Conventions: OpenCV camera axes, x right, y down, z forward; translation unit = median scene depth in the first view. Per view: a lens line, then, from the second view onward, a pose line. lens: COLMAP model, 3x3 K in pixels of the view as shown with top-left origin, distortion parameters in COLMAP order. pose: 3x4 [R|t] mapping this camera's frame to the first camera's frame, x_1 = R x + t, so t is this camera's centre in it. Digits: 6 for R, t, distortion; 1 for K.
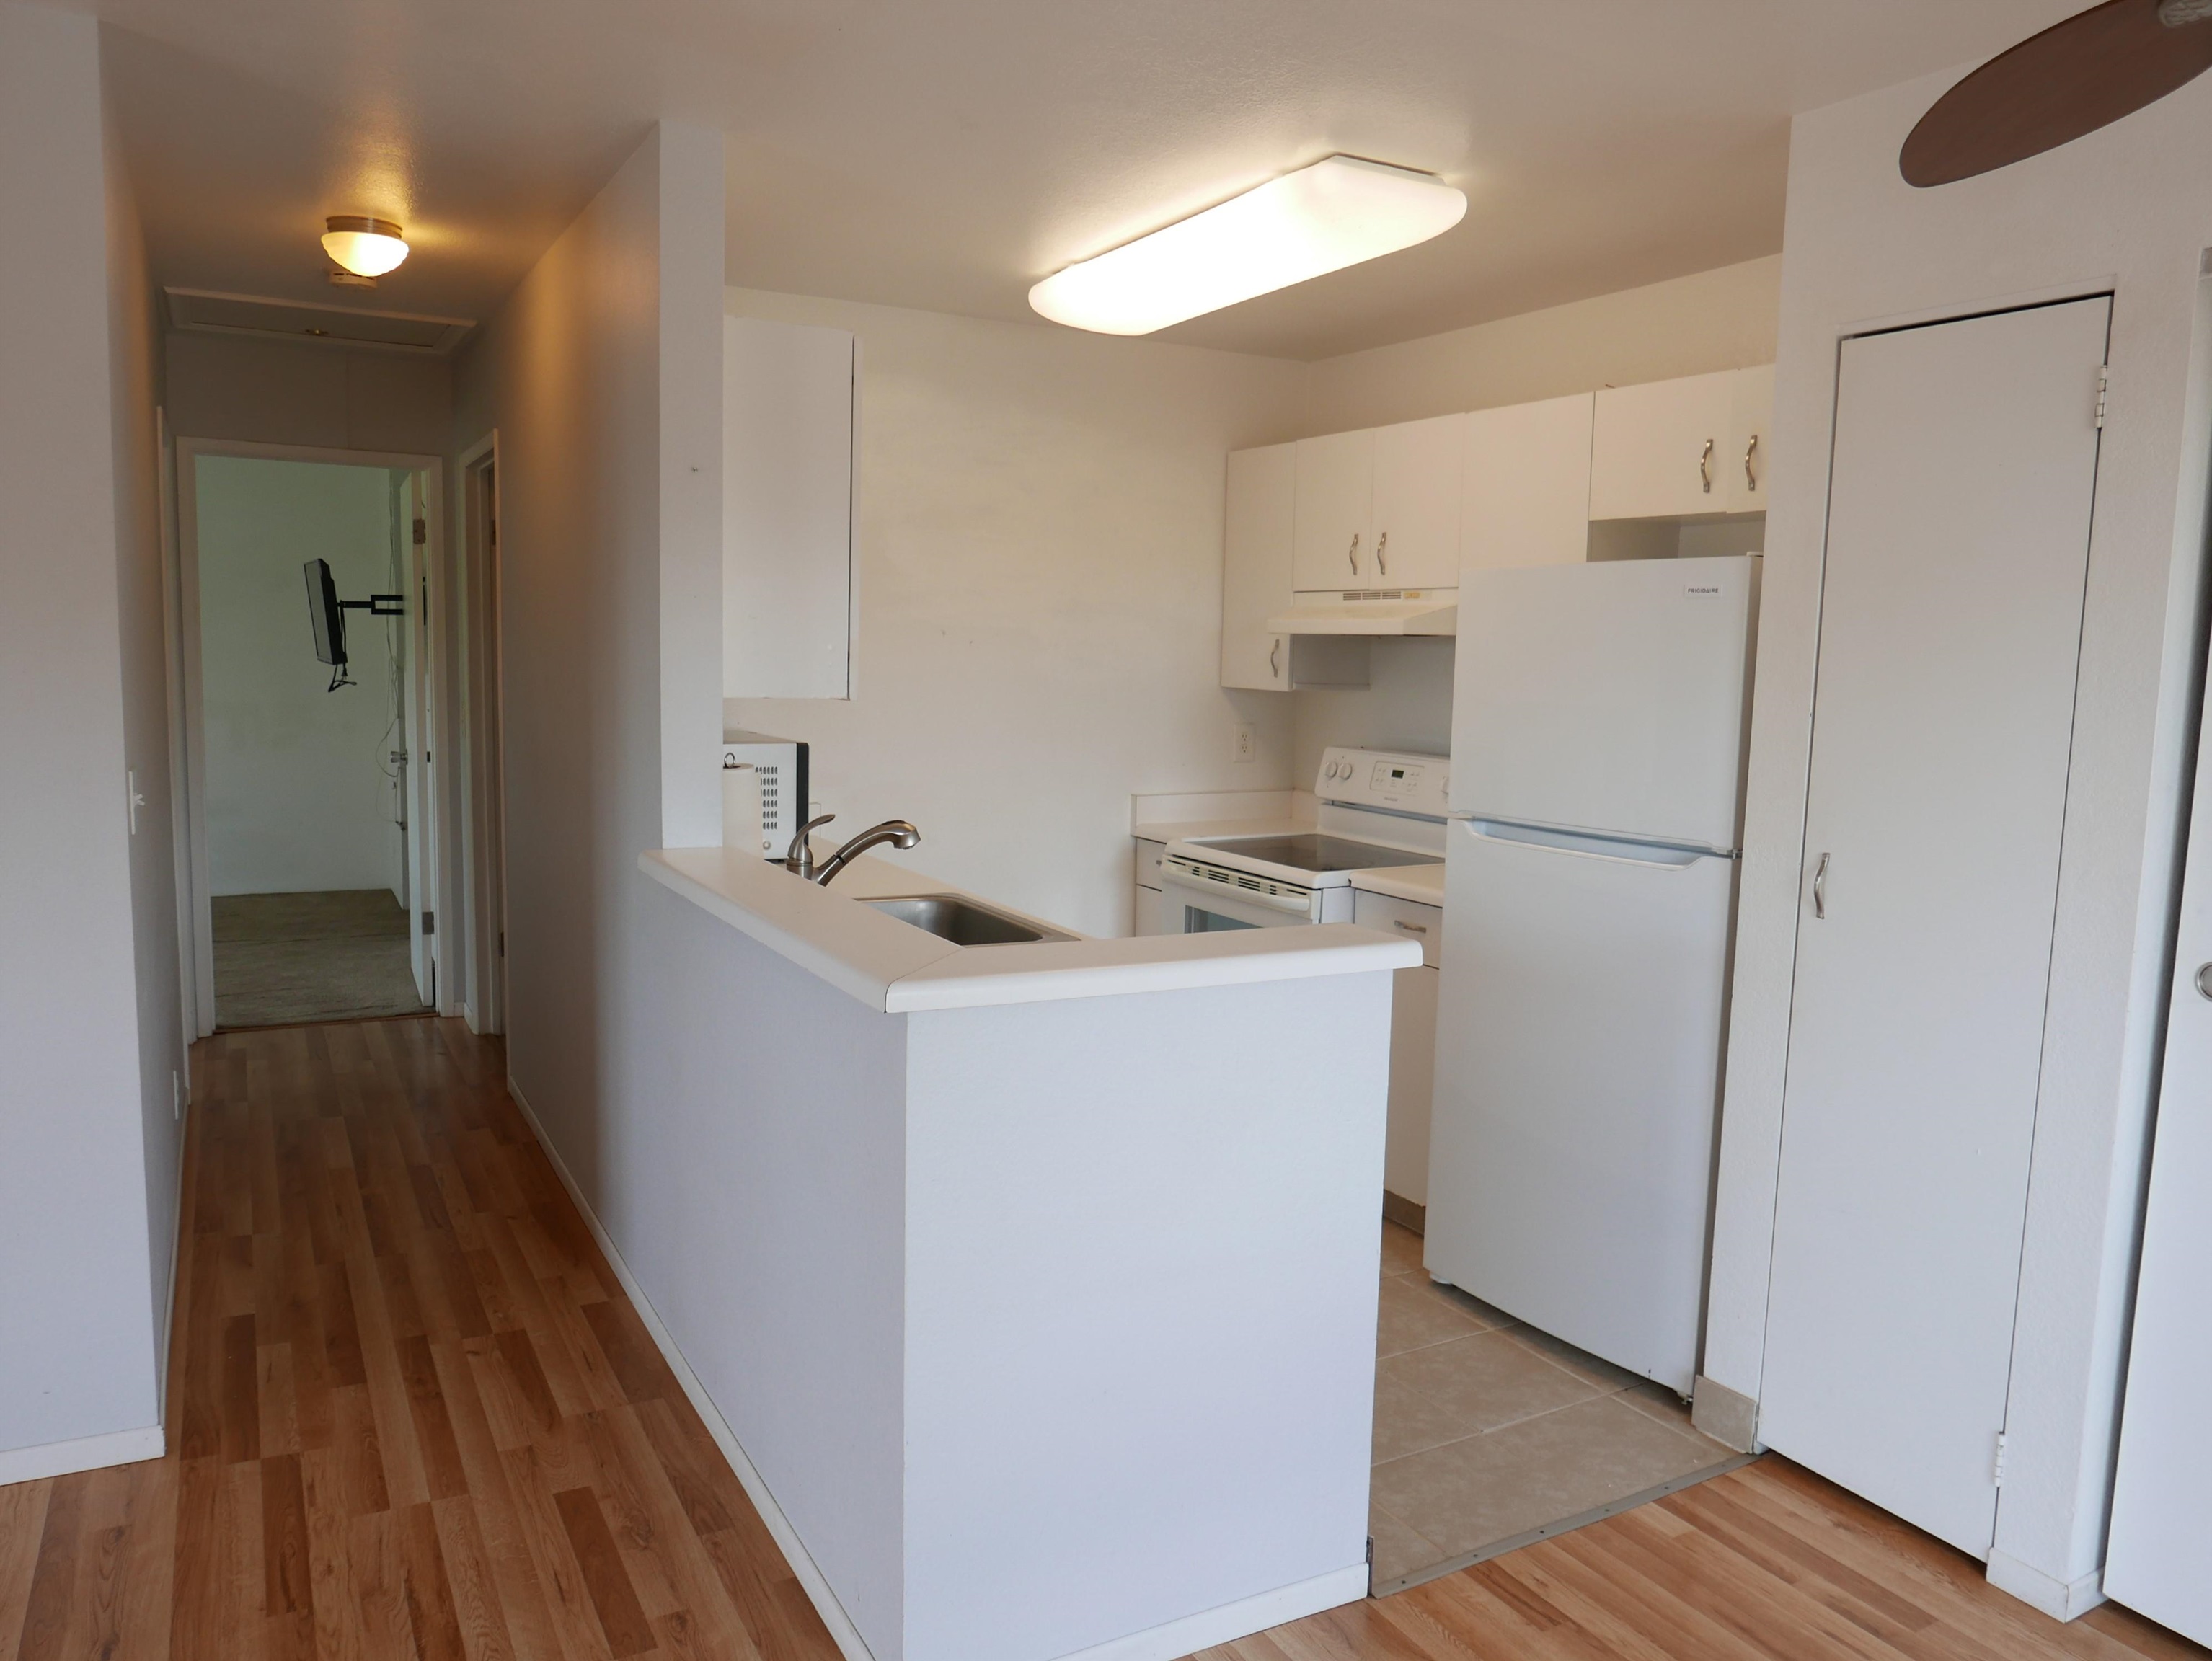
lens RADIAL K [[1595.6, 0, 1108.5], [0, 1595.6, 828.1], [0, 0, 1]] dist [-0.030280, 0.014610]
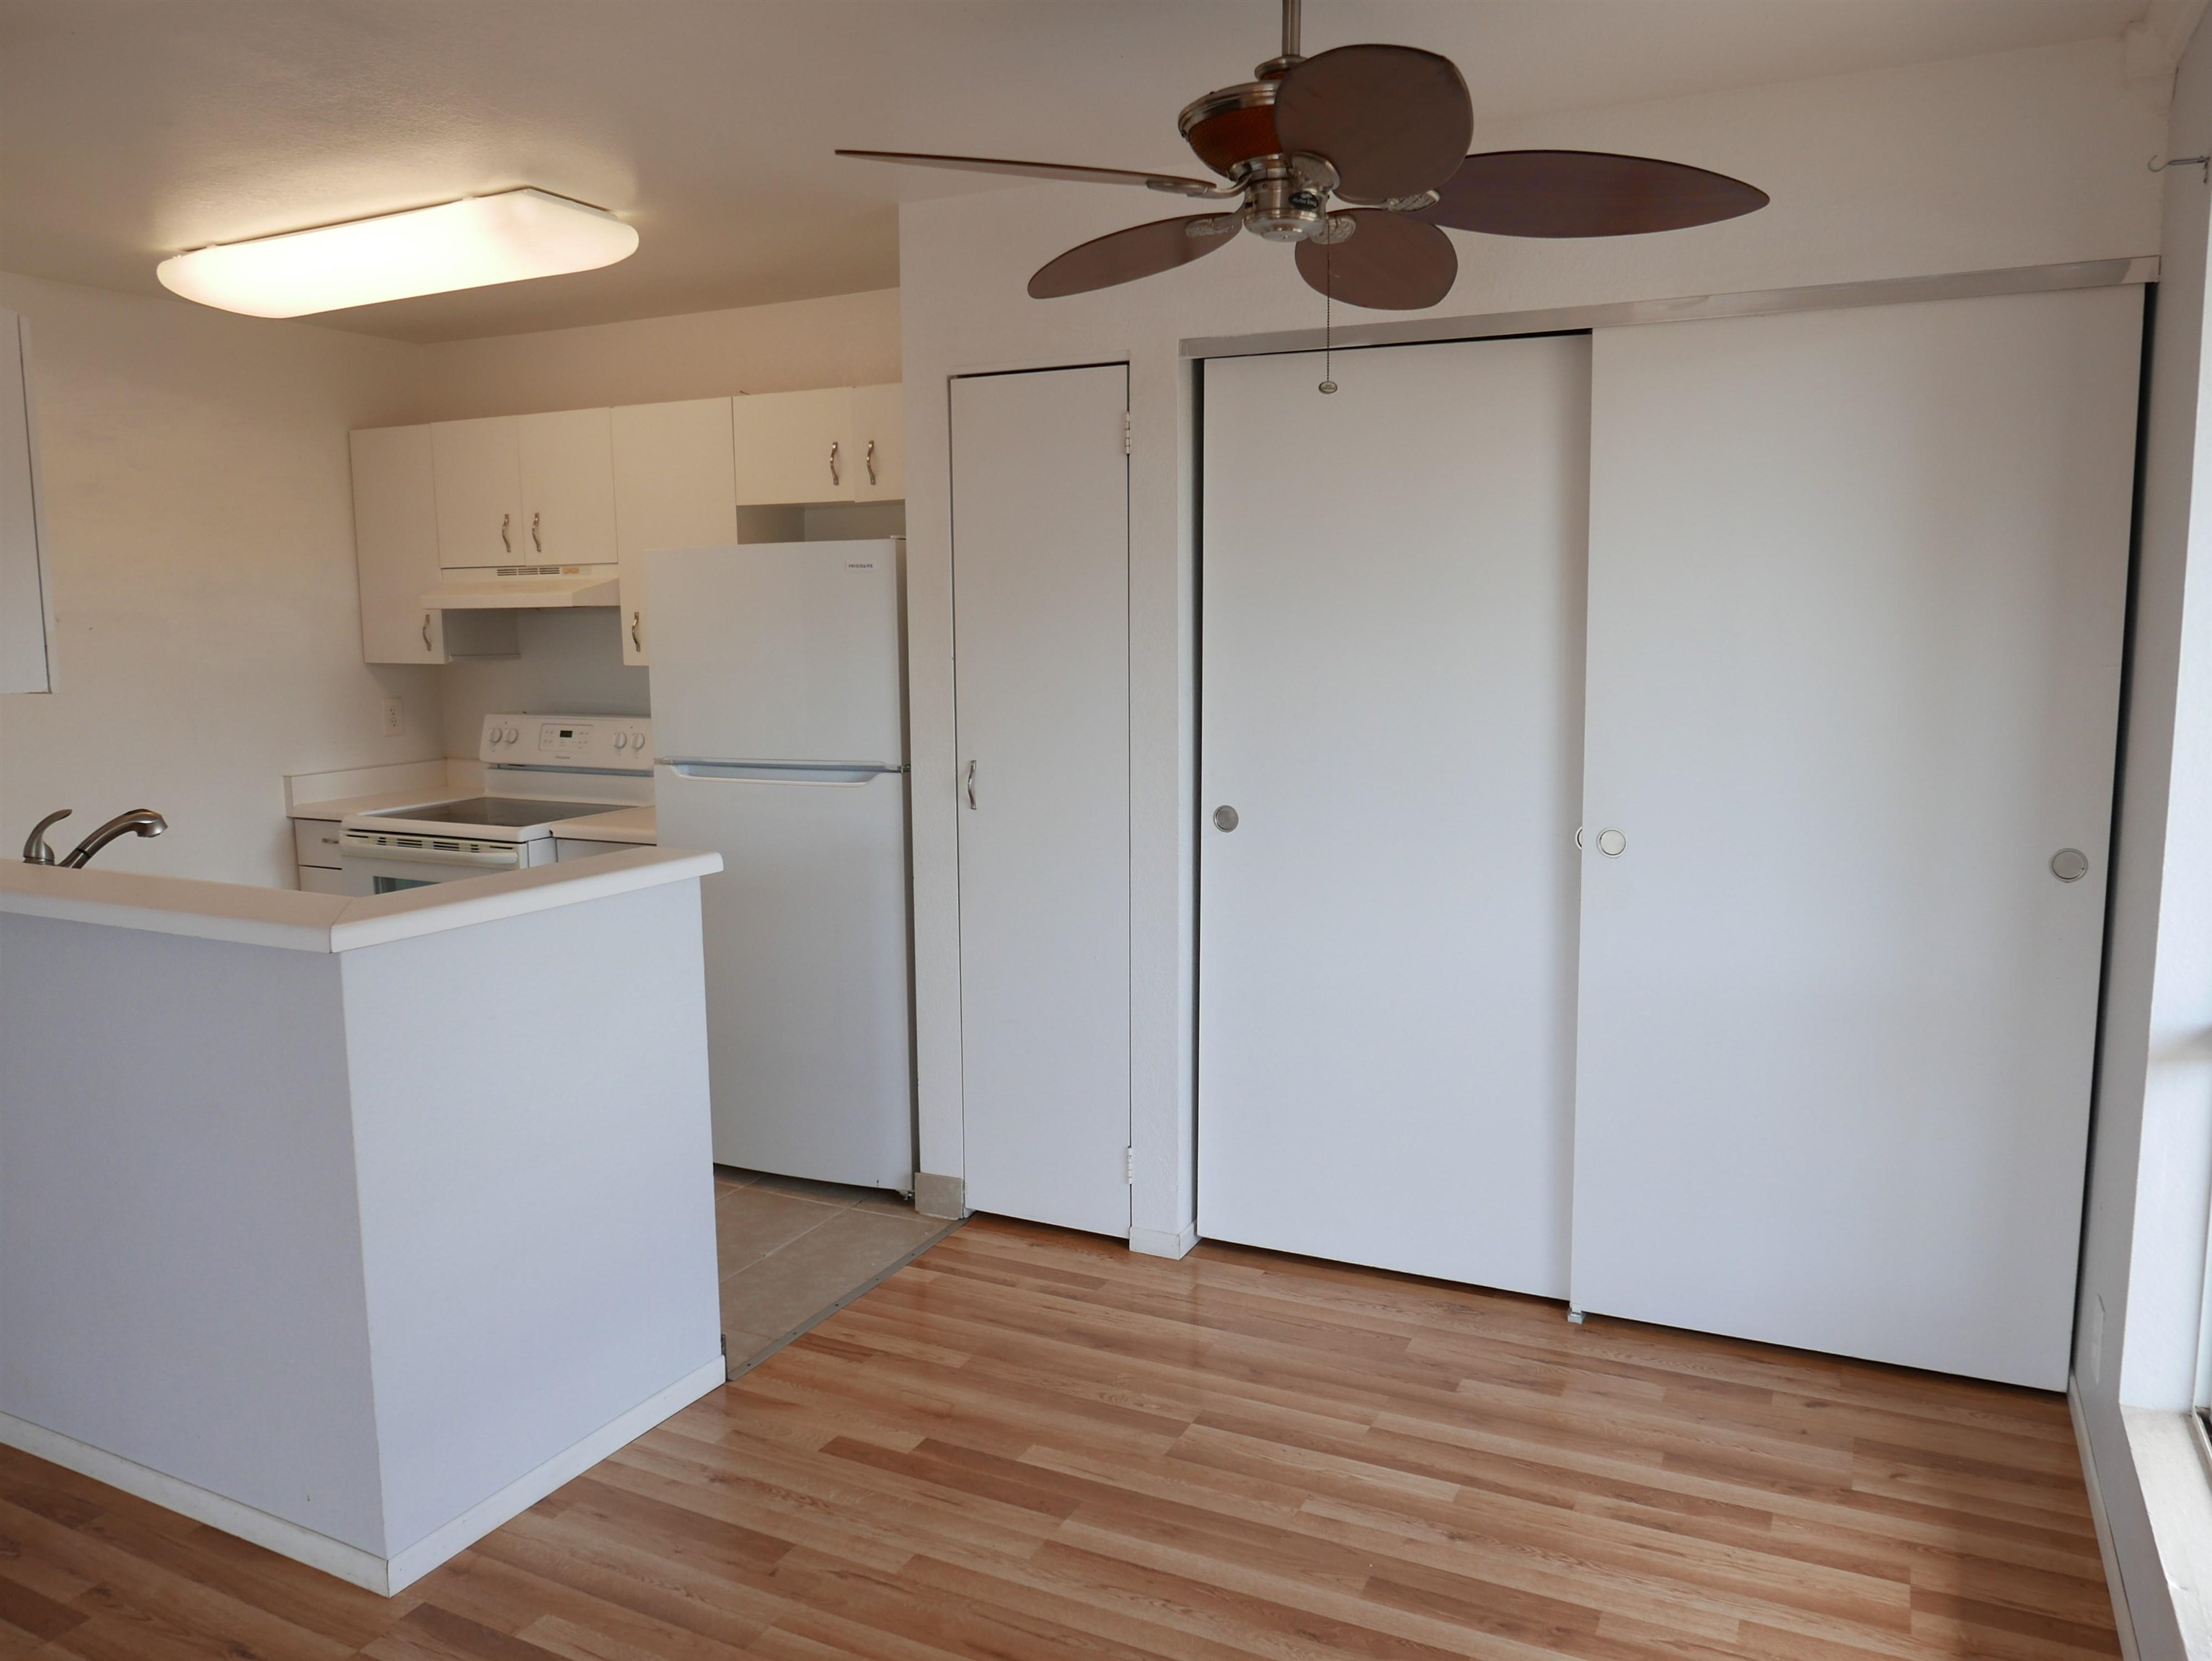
lens RADIAL K [[1595.6, 0, 1108.5], [0, 1595.6, 828.1], [0, 0, 1]] dist [-0.030280, 0.014610]
pose [[0.822560, -0.105323, 0.558840, -0.188269], [0.092067, 0.994399, 0.051898, 0.011398], [-0.561176, 0.008761, 0.827650, -0.161606]]
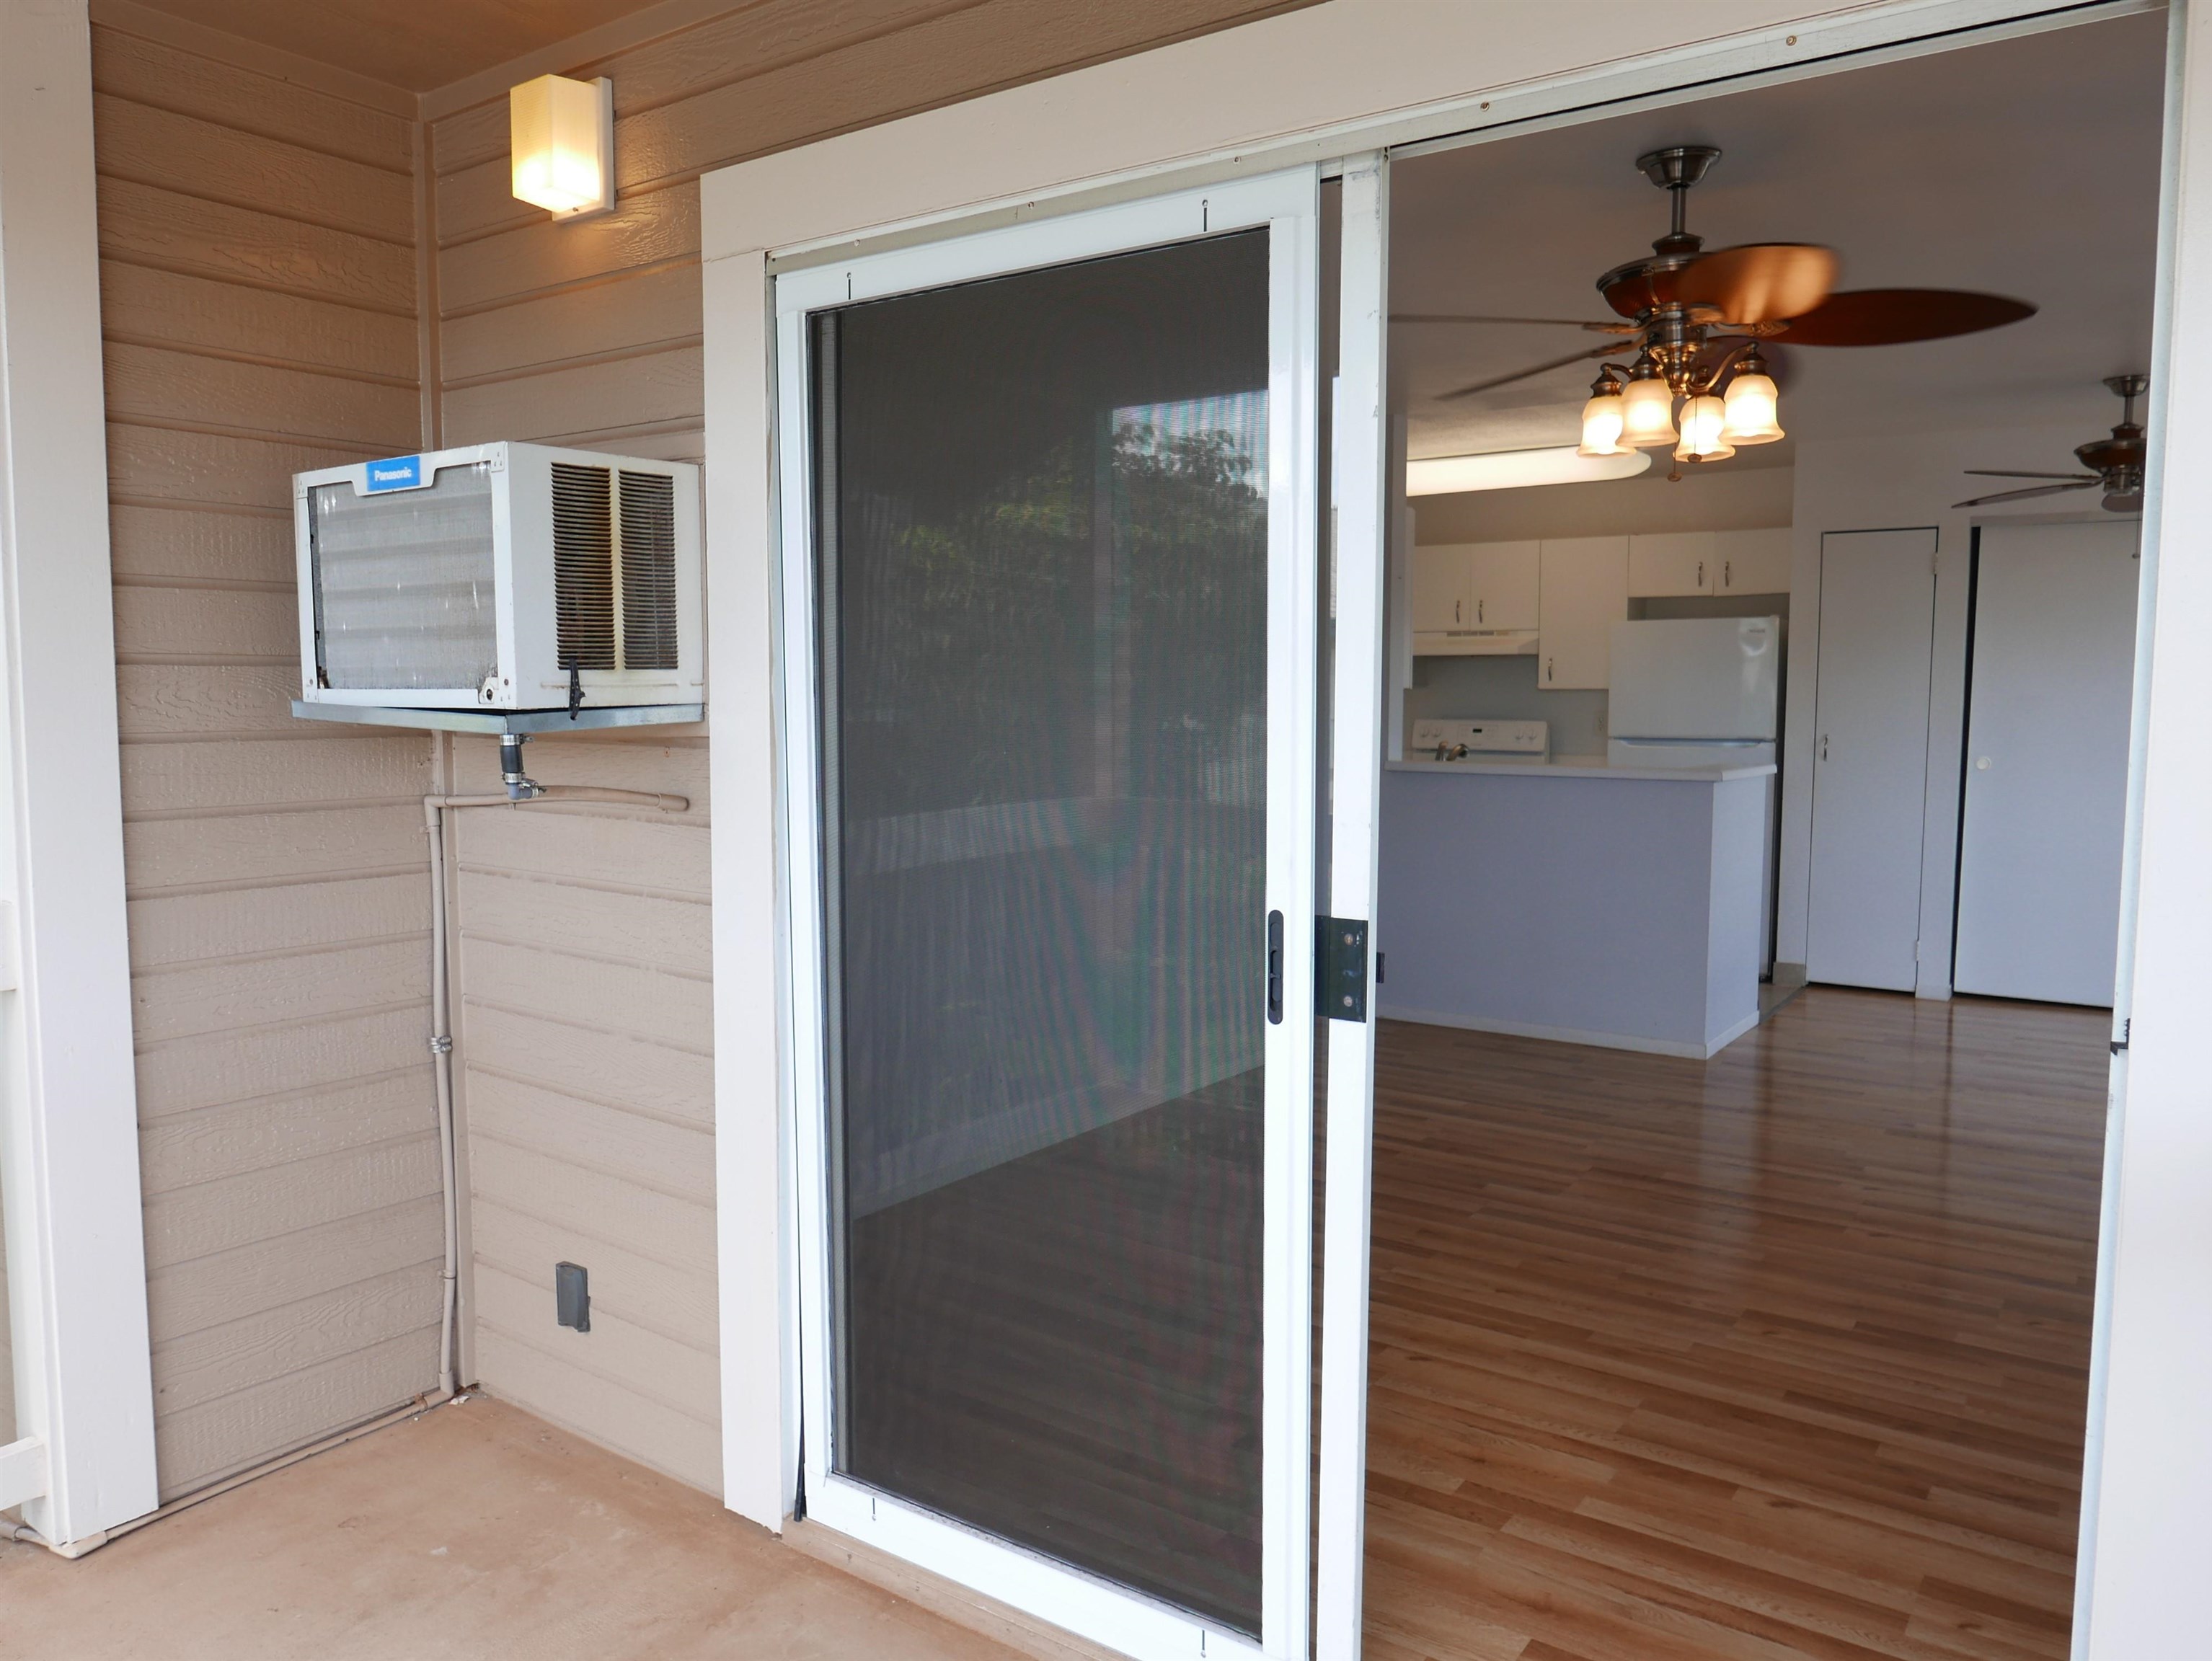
lens RADIAL K [[1595.6, 0, 1108.5], [0, 1595.6, 828.1], [0, 0, 1]] dist [-0.030280, 0.014610]
pose [[0.898739, -0.066031, 0.433484, -1.465865], [0.074579, 0.997211, -0.002723, 0.075140], [-0.432096, 0.034776, 0.901157, -0.680024]]
